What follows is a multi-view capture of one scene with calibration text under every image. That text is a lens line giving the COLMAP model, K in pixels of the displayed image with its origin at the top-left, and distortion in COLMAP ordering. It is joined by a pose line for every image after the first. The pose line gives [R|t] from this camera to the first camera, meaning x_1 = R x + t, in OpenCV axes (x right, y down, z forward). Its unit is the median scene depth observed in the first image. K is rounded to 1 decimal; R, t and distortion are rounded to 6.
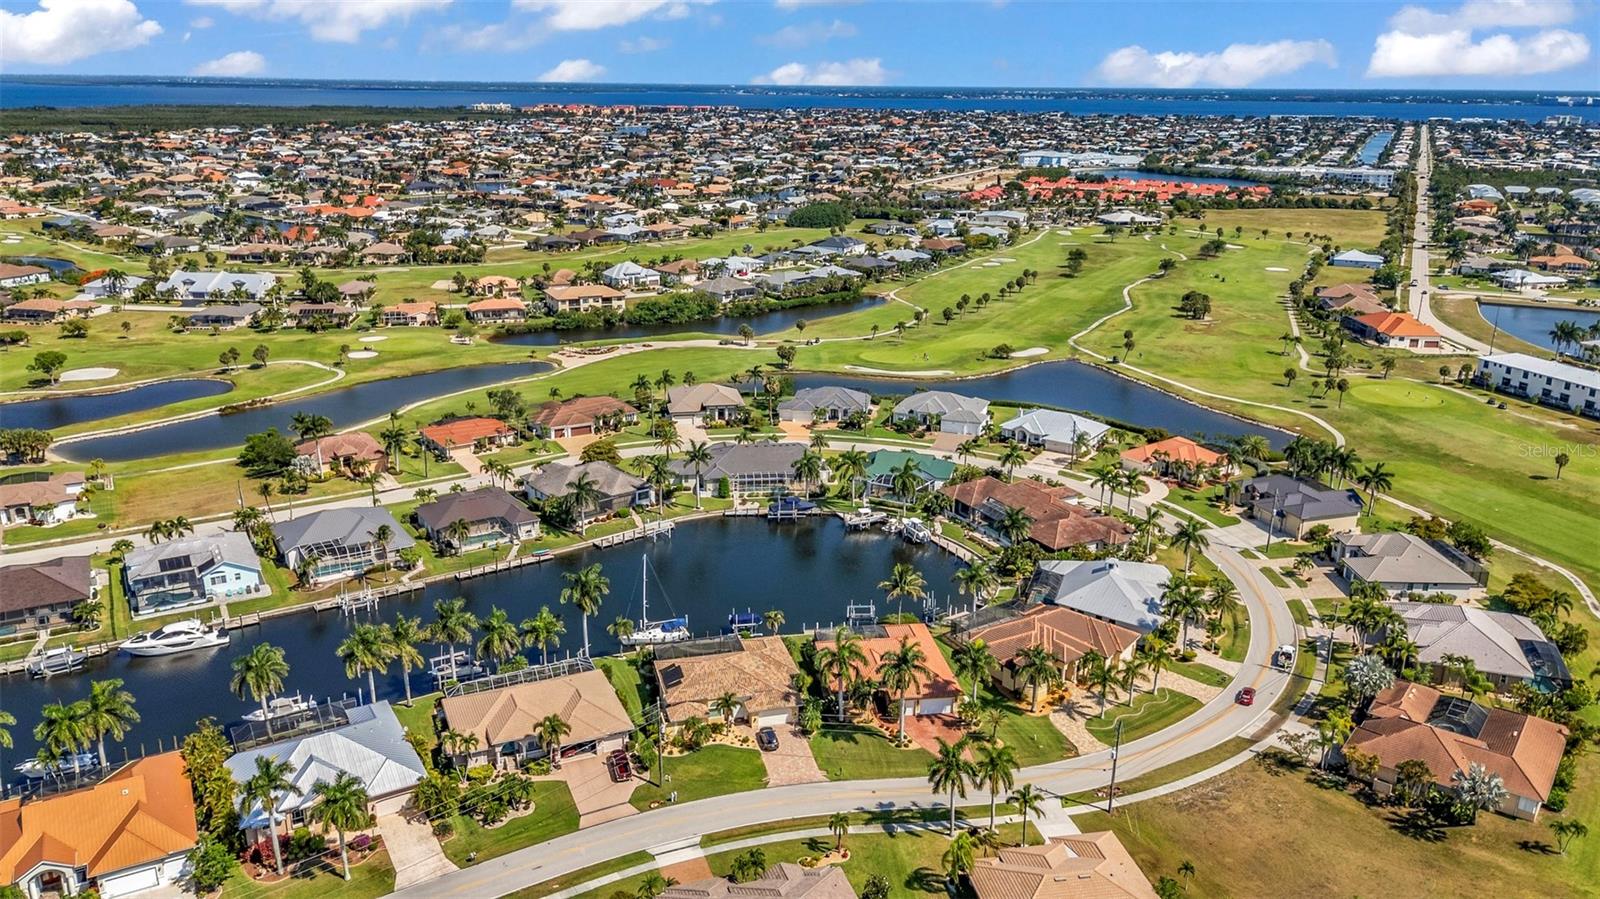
lens RADIAL K [[1168.3, 0, 797.1], [0, 1168.3, 454.9], [0, 0, 1]] dist [0.078388, -0.076528]
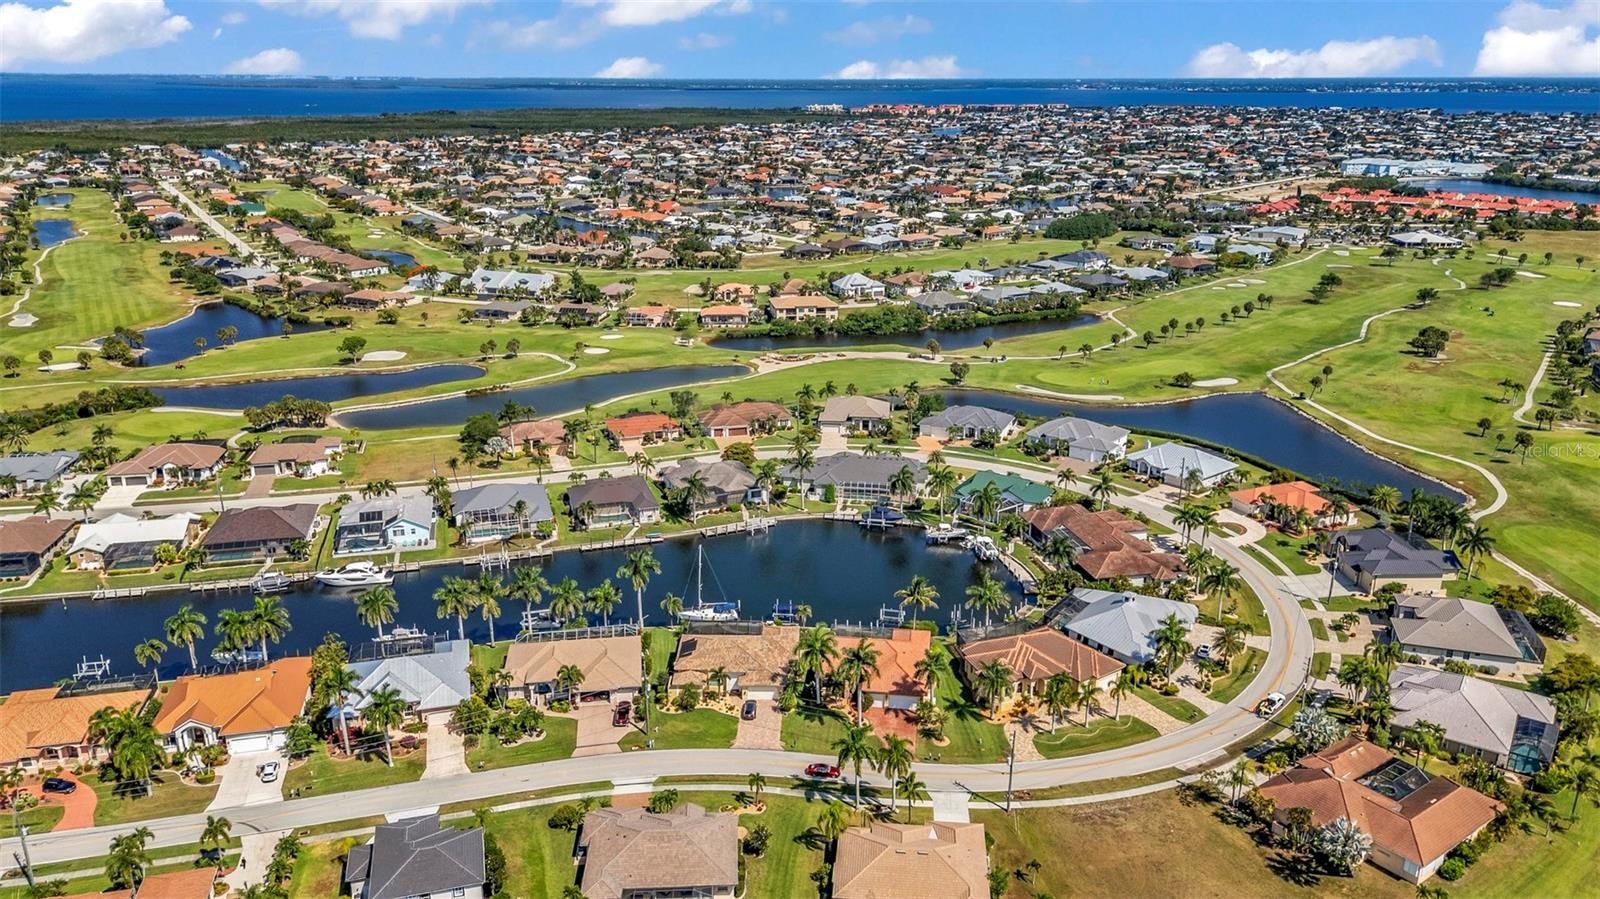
lens RADIAL K [[1168.3, 0, 798.0], [0, 1168.3, 456.9], [0, 0, 1]] dist [0.078388, -0.076528]
pose [[0.961423, 0.077389, -0.263962, 0.203876], [-0.075937, 0.996989, 0.015716, -0.022195], [0.264383, 0.004934, 0.964405, -0.082440]]
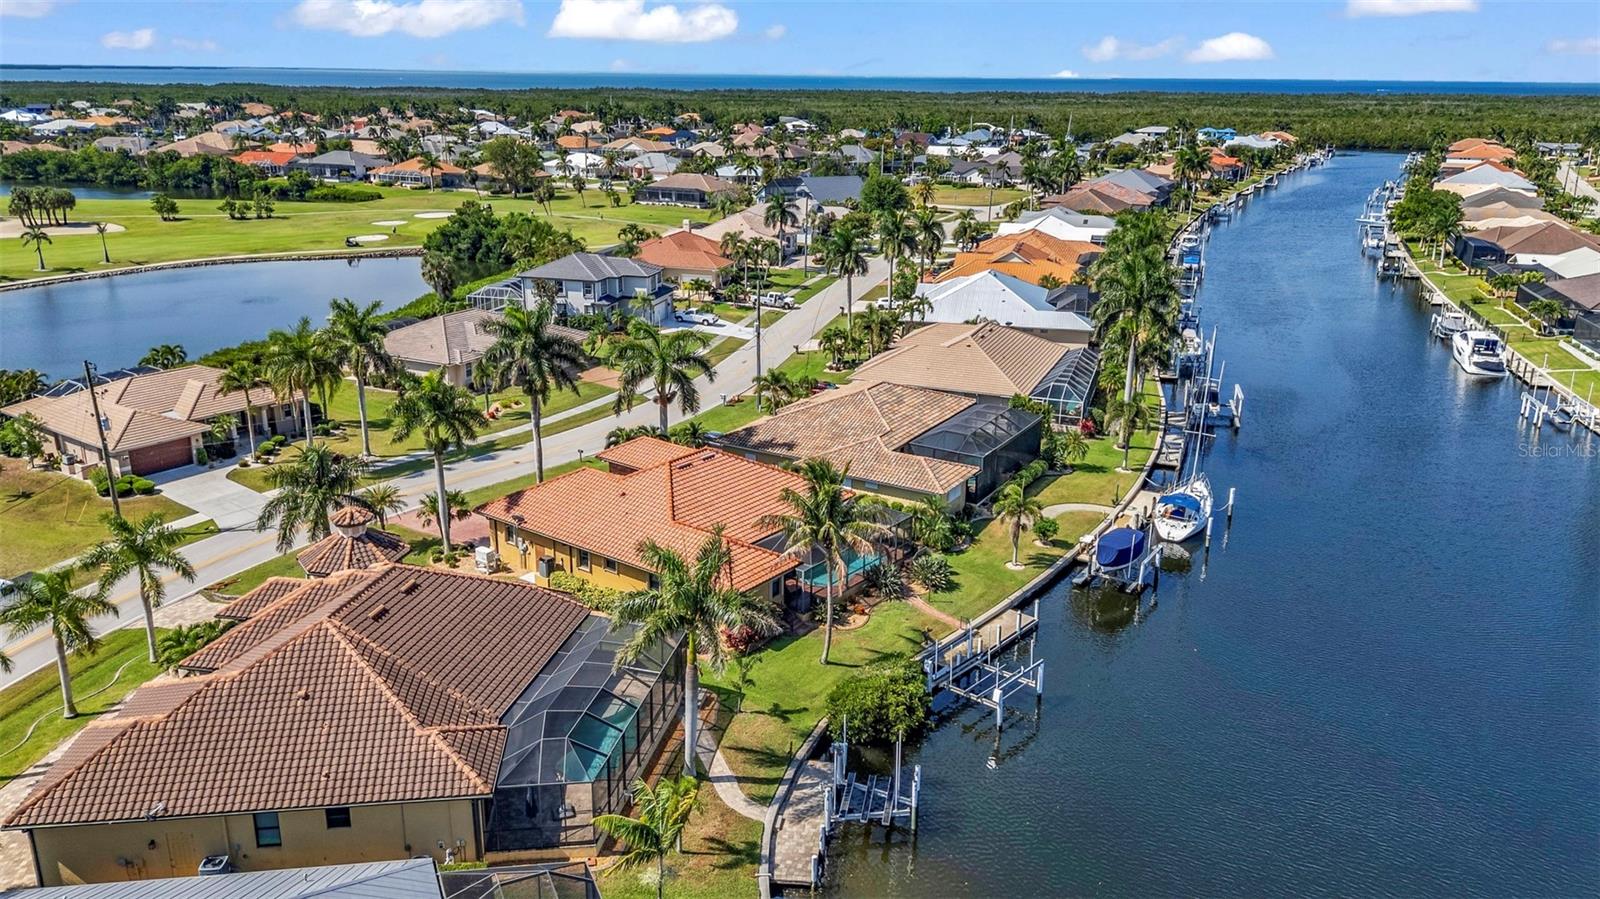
lens RADIAL K [[1168.3, 0, 797.0], [0, 1168.3, 465.7], [0, 0, 1]] dist [0.078388, -0.076528]
pose [[-0.717294, 0.203995, -0.666240, 0.241184], [-0.228327, 0.834569, 0.501359, -0.050416], [0.658297, 0.511743, -0.552054, 0.897707]]
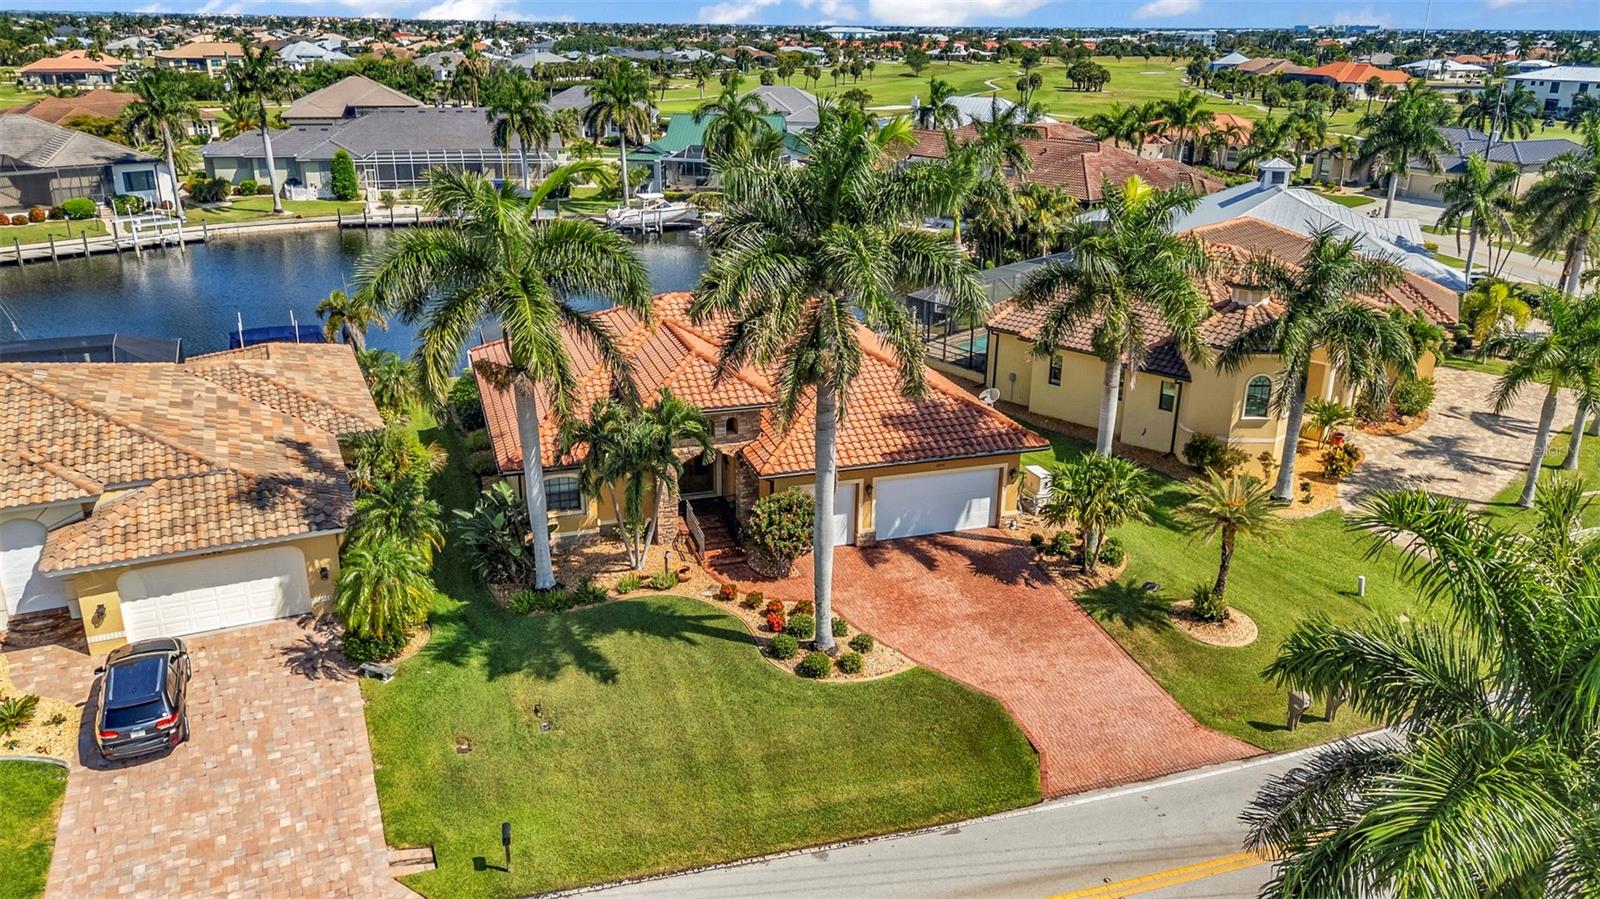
lens RADIAL K [[1168.3, 0, 800.1], [0, 1168.3, 448.2], [0, 0, 1]] dist [0.078388, -0.076528]
pose [[0.984729, -0.056956, 0.164513, 0.033632], [0.050663, 0.997824, 0.042200, 0.128926], [-0.166558, -0.033221, 0.985472, 0.514578]]
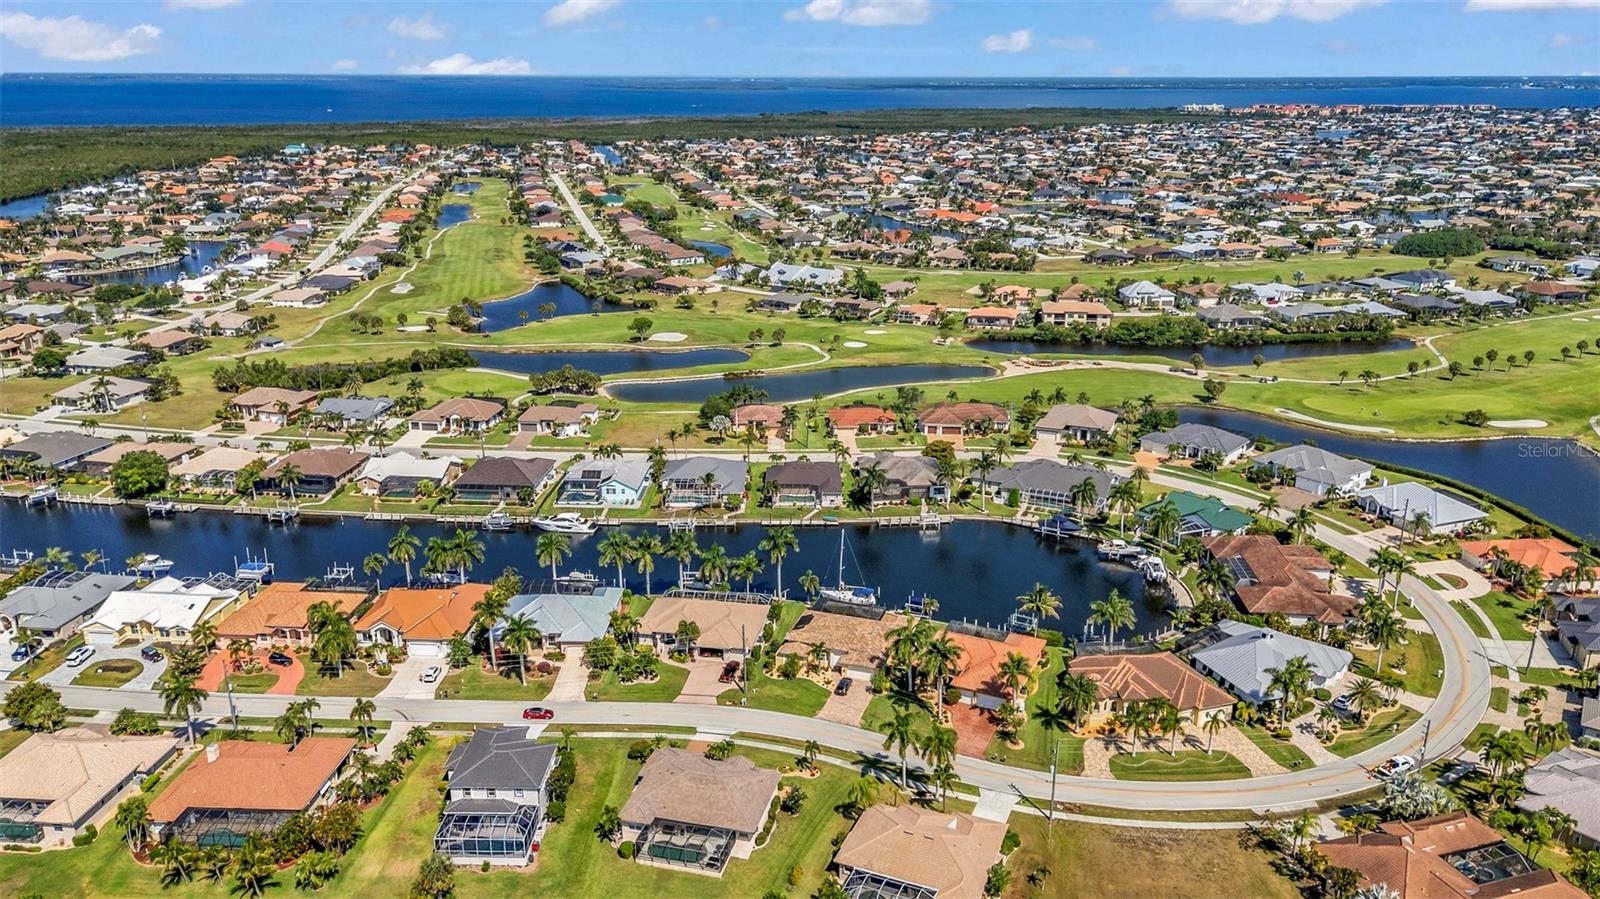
lens RADIAL K [[1168.3, 0, 799.5], [0, 1168.3, 458.2], [0, 0, 1]] dist [0.078388, -0.076528]
pose [[0.833519, 0.163399, -0.527775, 0.359194], [-0.160542, 0.985678, 0.051621, -0.034806], [0.528651, 0.041703, 0.847814, -0.058233]]
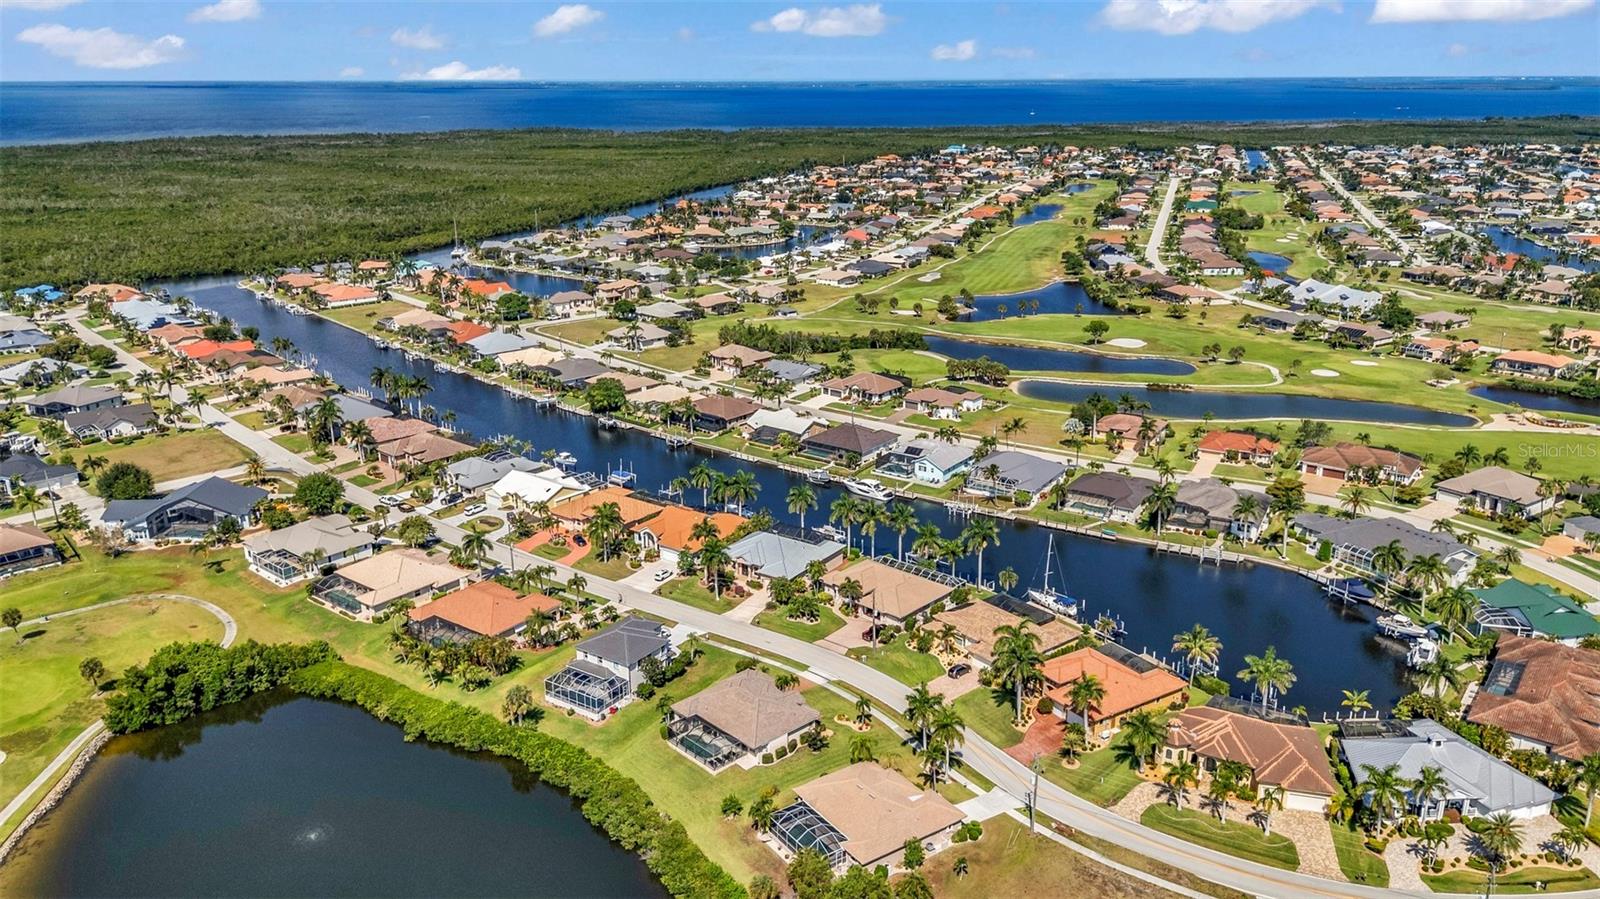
lens RADIAL K [[1168.3, 0, 798.4], [0, 1168.3, 464.1], [0, 0, 1]] dist [0.078388, -0.076528]
pose [[0.405490, 0.275329, -0.871649, 0.629262], [-0.270112, 0.947068, 0.173497, -0.097868], [0.873280, 0.165092, 0.458396, 0.138519]]
